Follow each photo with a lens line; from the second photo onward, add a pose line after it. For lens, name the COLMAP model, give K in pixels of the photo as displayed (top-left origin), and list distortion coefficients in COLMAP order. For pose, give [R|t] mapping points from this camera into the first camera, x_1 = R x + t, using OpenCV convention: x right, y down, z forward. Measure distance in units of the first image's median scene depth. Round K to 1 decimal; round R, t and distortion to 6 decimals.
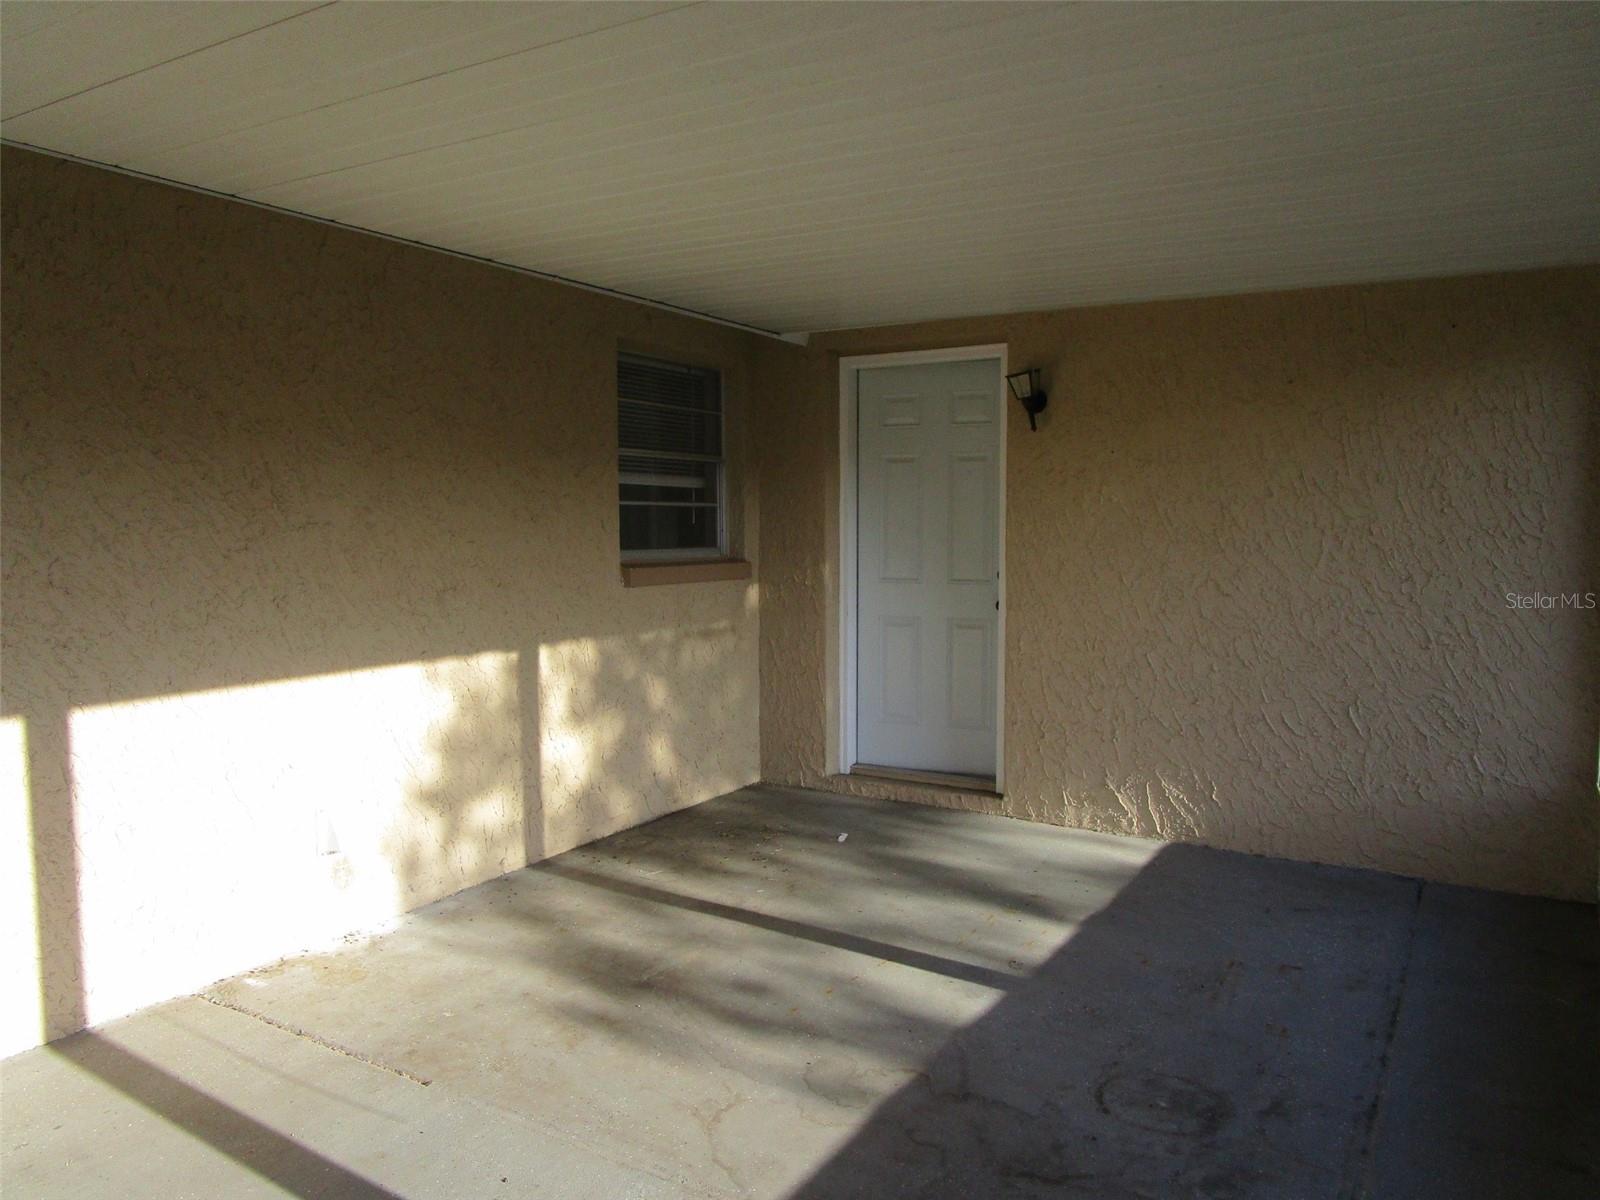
lens RADIAL K [[1136.6, 0, 800.0], [0, 1136.6, 600.0], [0, 0, 1]] dist [-0.031148, 0.006028]
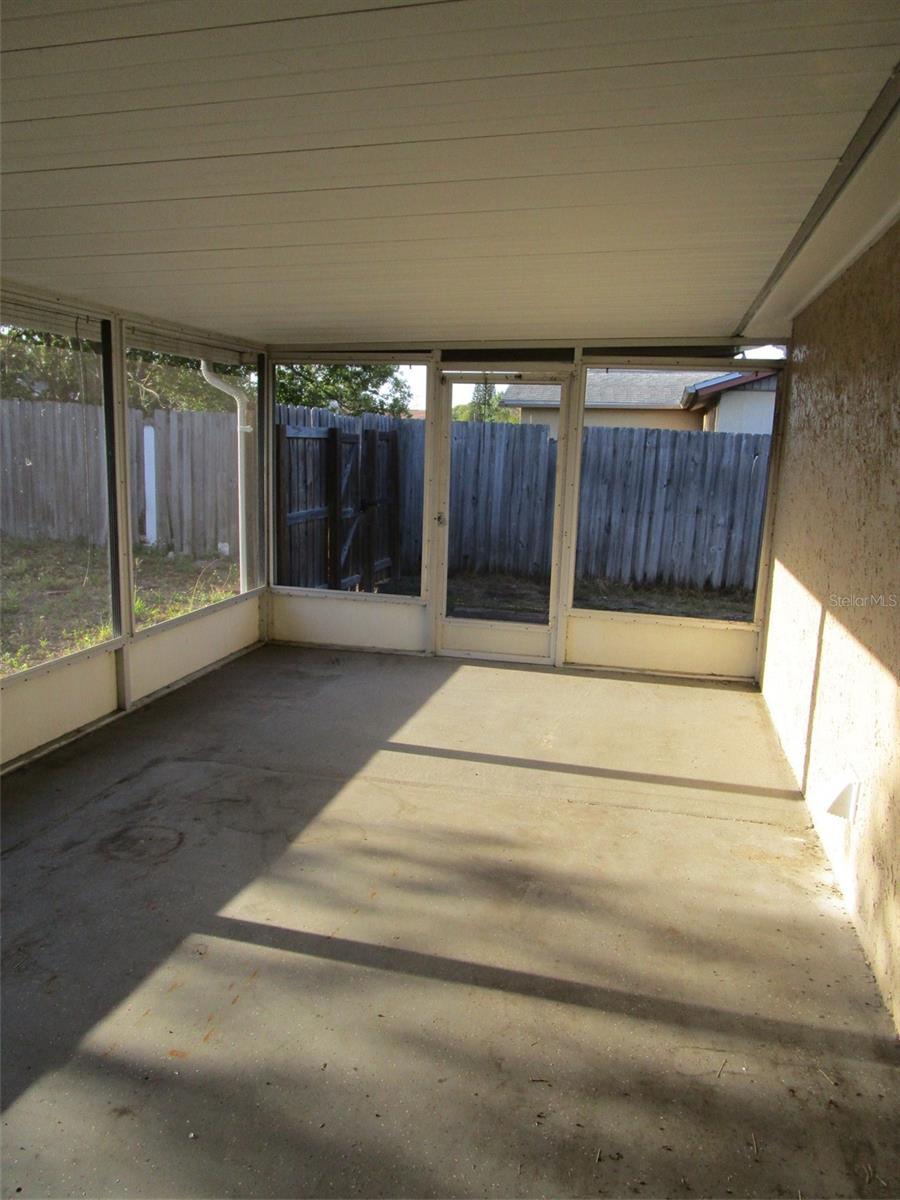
lens RADIAL K [[852.4, 0, 450.0], [0, 852.4, 600.0], [0, 0, 1]] dist [-0.031148, 0.006028]
pose [[-0.953572, 0.033094, -0.299343, 0.226443], [-0.045135, 0.967015, 0.250691, -0.194037], [0.297765, 0.252562, -0.920624, 1.947552]]
